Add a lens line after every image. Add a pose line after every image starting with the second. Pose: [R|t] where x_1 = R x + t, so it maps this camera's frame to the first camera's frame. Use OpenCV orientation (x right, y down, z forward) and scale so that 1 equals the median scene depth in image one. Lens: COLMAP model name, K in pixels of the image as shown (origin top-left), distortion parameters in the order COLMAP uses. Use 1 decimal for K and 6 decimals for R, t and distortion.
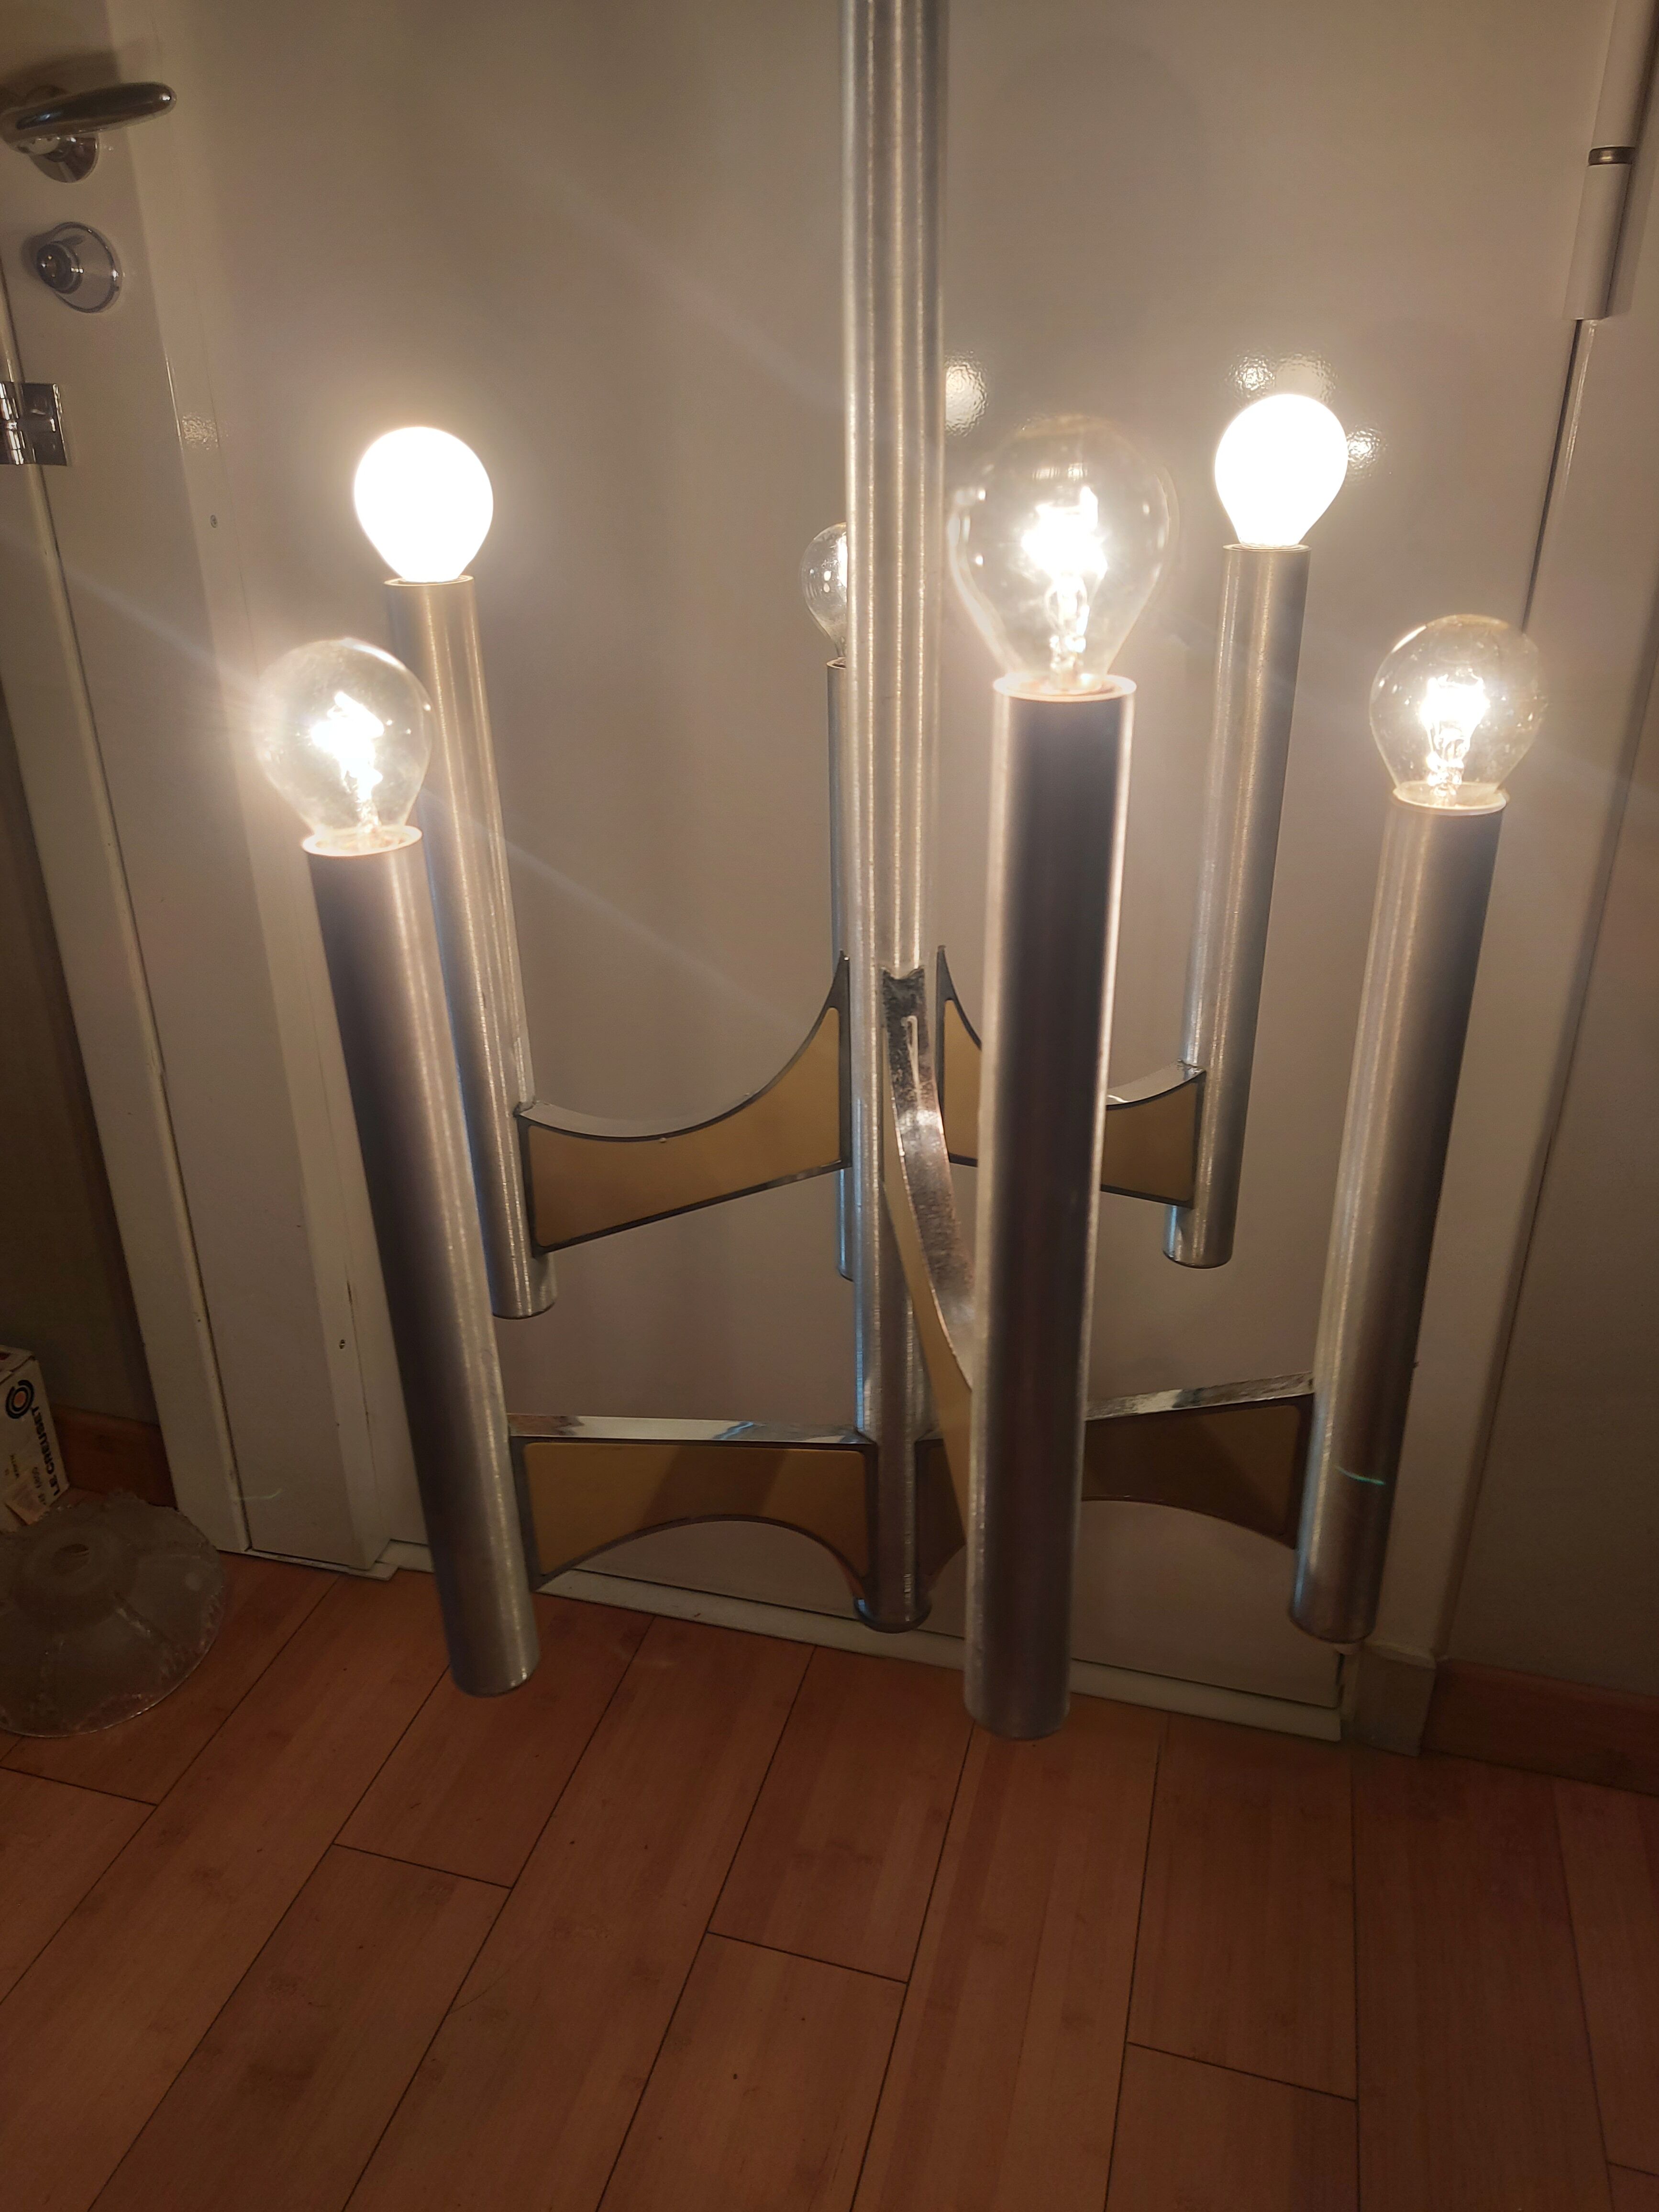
lens RADIAL K [[1576.5, 0, 829.5], [0, 1576.5, 1106.0], [0, 0, 1]] dist [-0.002342, 0.002912]
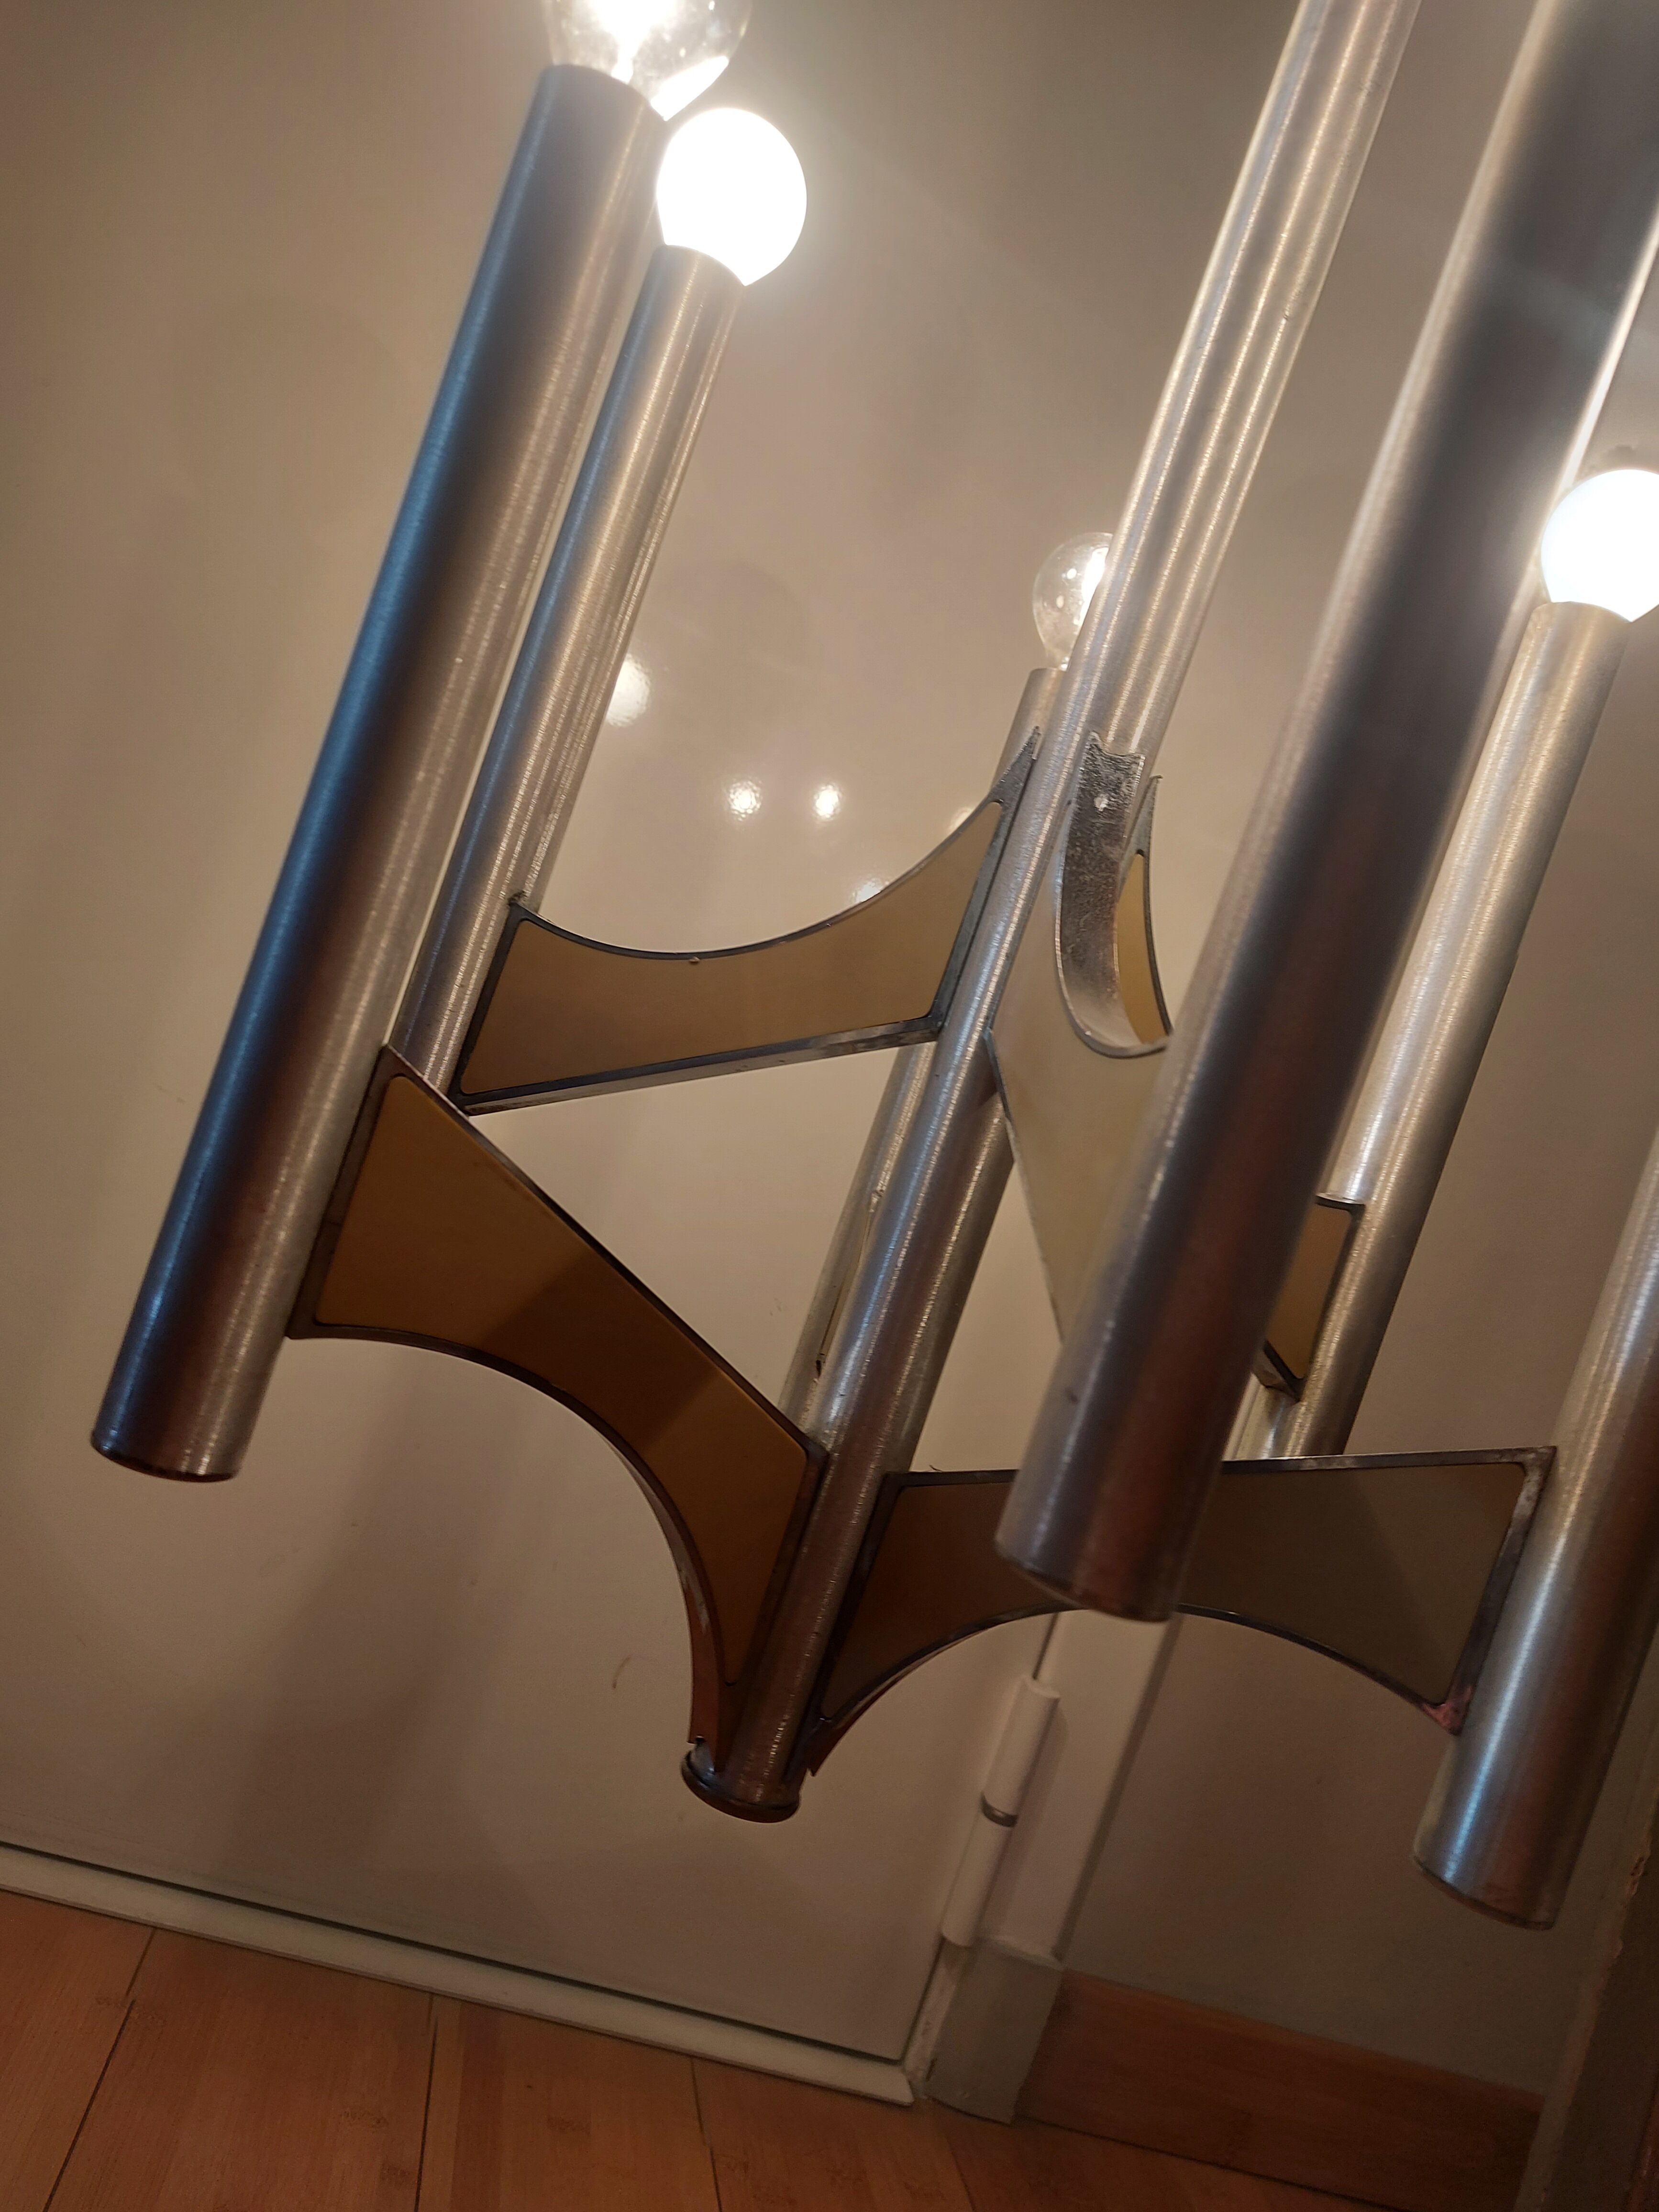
lens RADIAL K [[1592.5, 0, 829.5], [0, 1592.5, 1106.0], [0, 0, 1]] dist [-0.008848, -0.008810]
pose [[0.938091, 0.345970, -0.017009, -0.011822], [-0.322212, 0.853540, -0.409449, 0.433700], [-0.127139, 0.389581, 0.912175, 0.396254]]
